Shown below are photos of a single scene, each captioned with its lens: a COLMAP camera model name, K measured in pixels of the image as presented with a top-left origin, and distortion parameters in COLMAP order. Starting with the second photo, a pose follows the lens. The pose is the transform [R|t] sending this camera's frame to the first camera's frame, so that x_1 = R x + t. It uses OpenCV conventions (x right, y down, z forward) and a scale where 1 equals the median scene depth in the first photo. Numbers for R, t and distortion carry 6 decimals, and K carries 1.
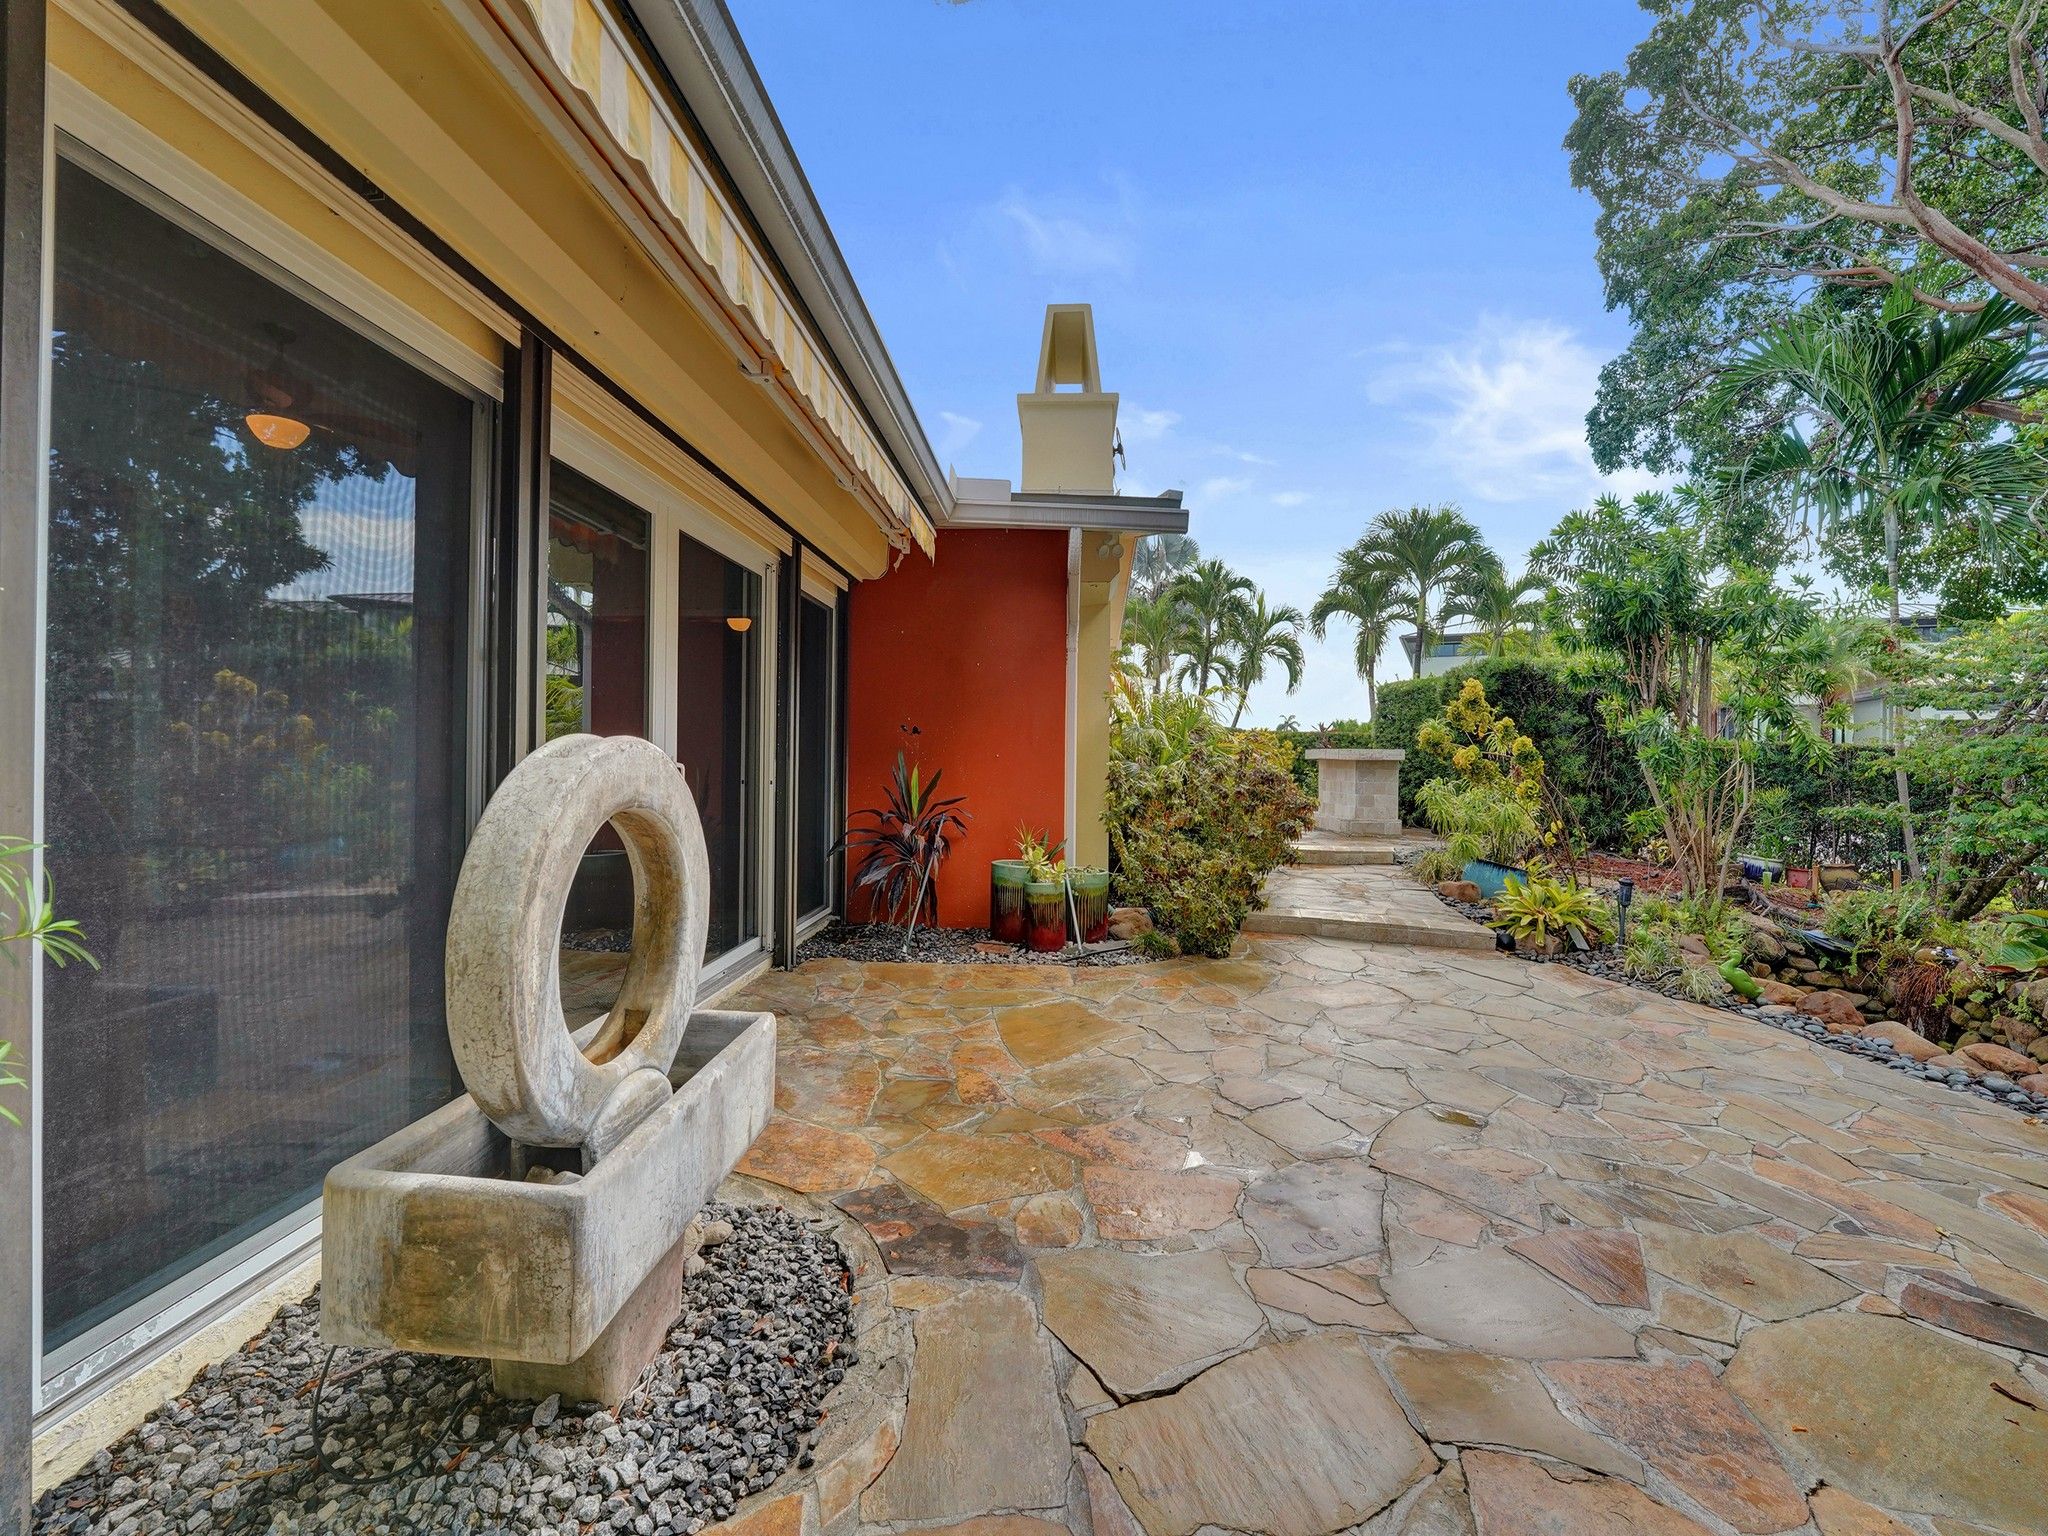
lens RADIAL K [[825.6, 0, 1027.6], [0, 825.6, 761.2], [0, 0, 1]] dist [-0.022527, 0.000915]
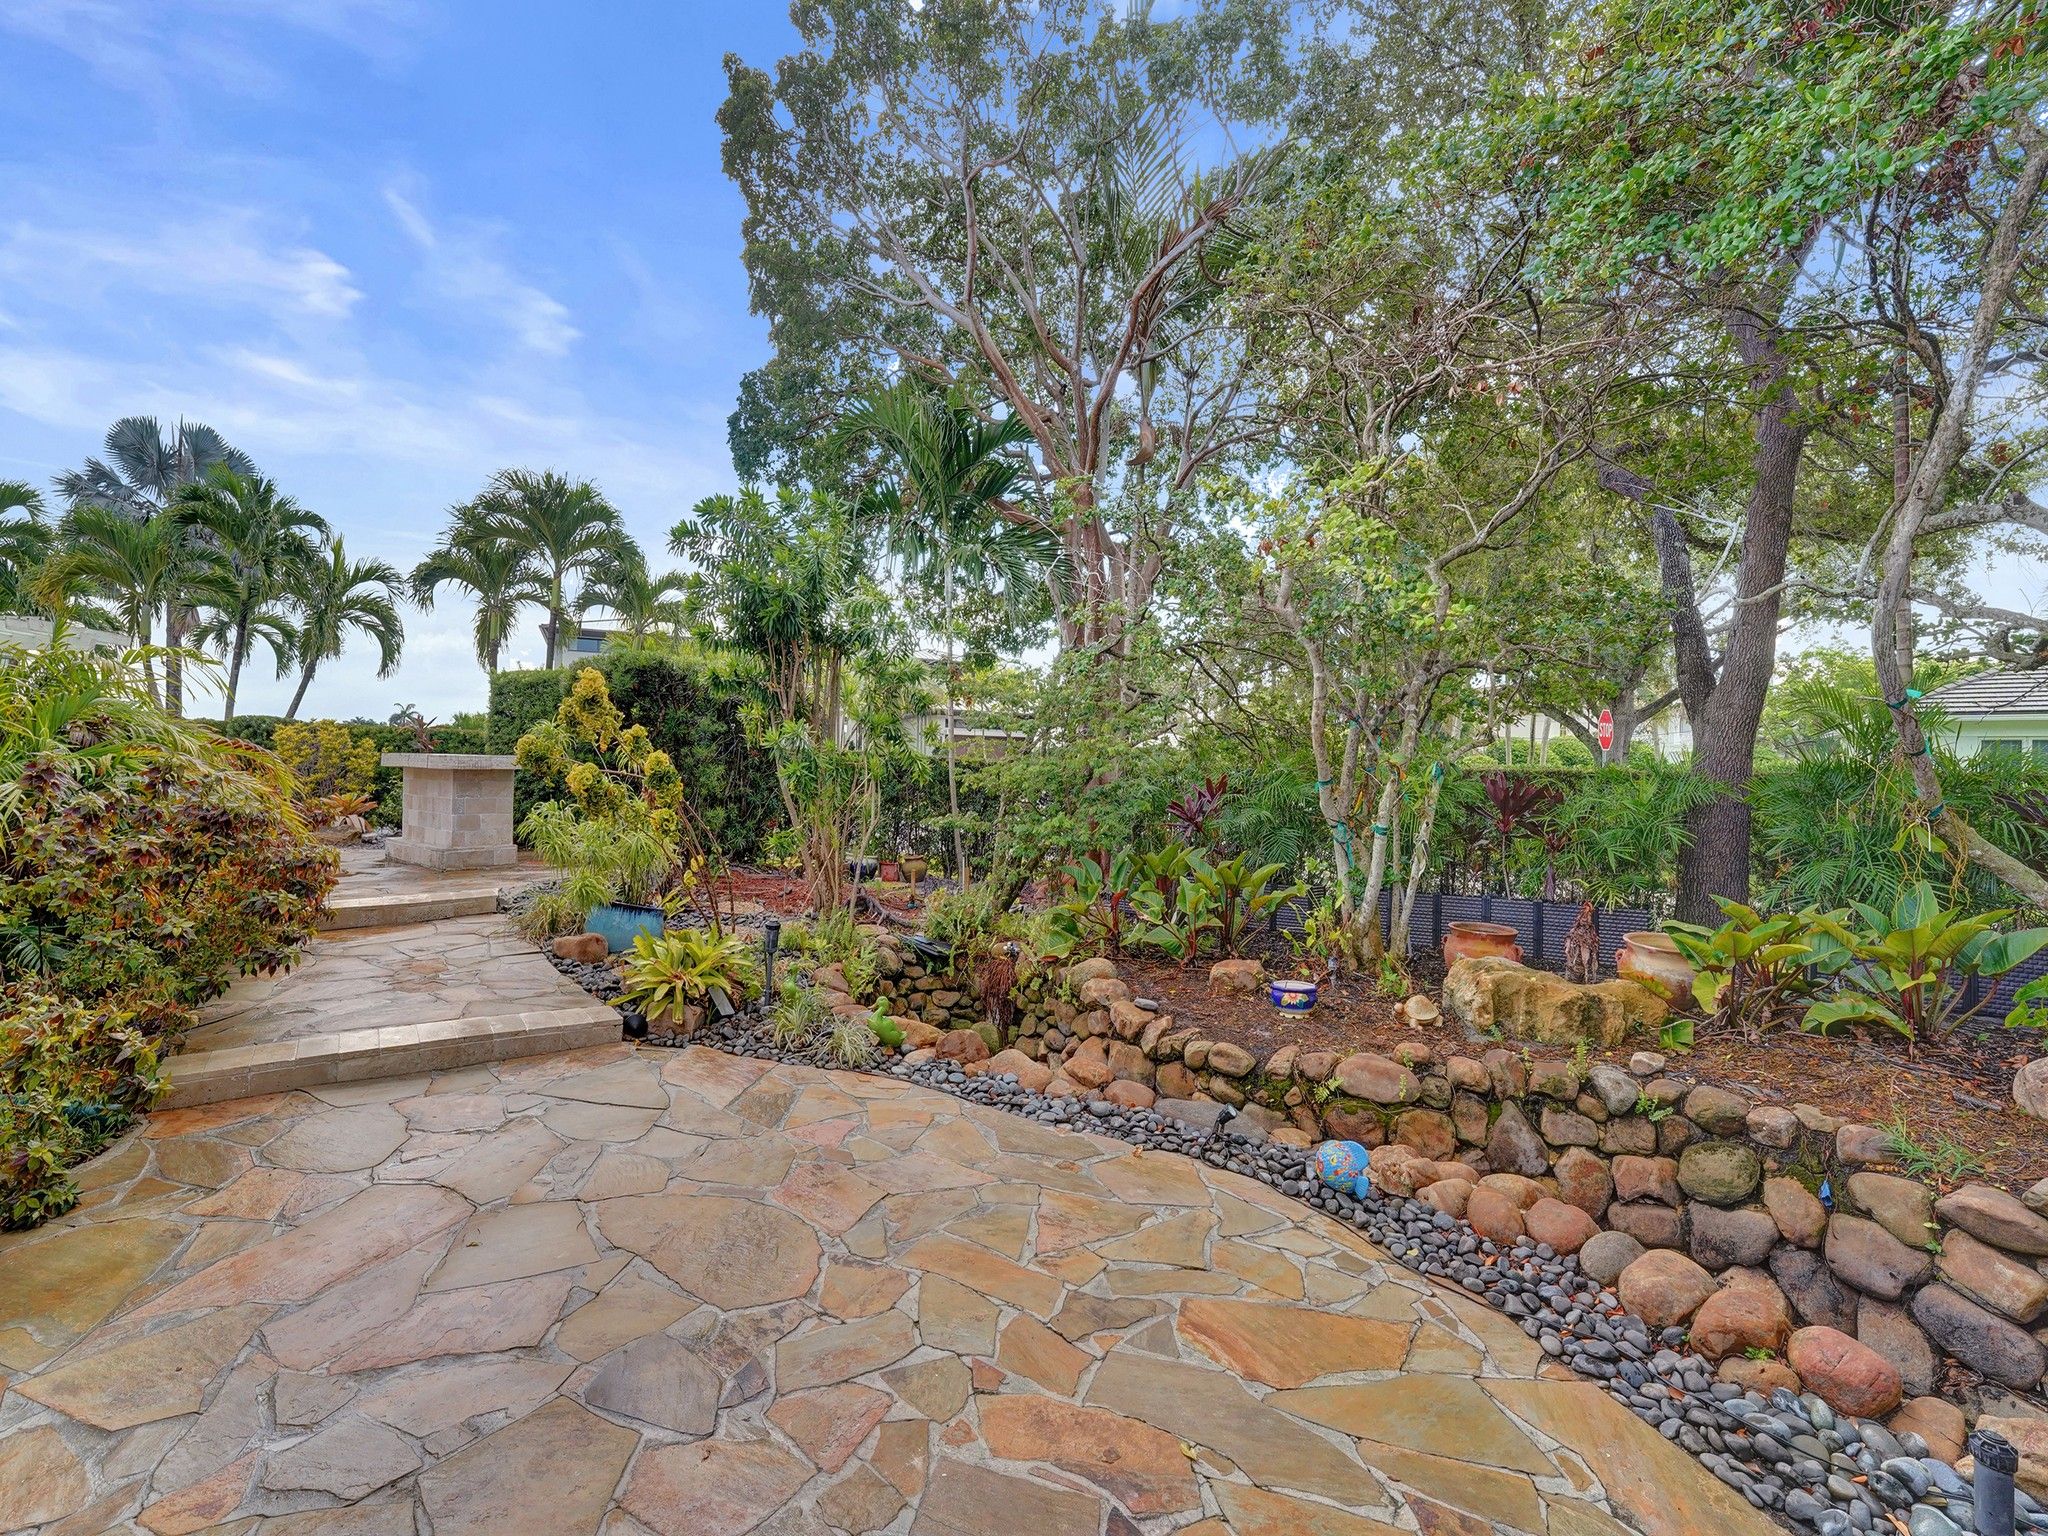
lens RADIAL K [[825.6, 0, 1027.7], [0, 825.6, 763.6], [0, 0, 1]] dist [-0.022527, 0.000915]
pose [[0.574120, 0.001570, 0.818769, 0.113515], [-0.006131, 0.999978, 0.002382, -0.014326], [-0.818748, -0.006388, 0.574117, 0.179170]]
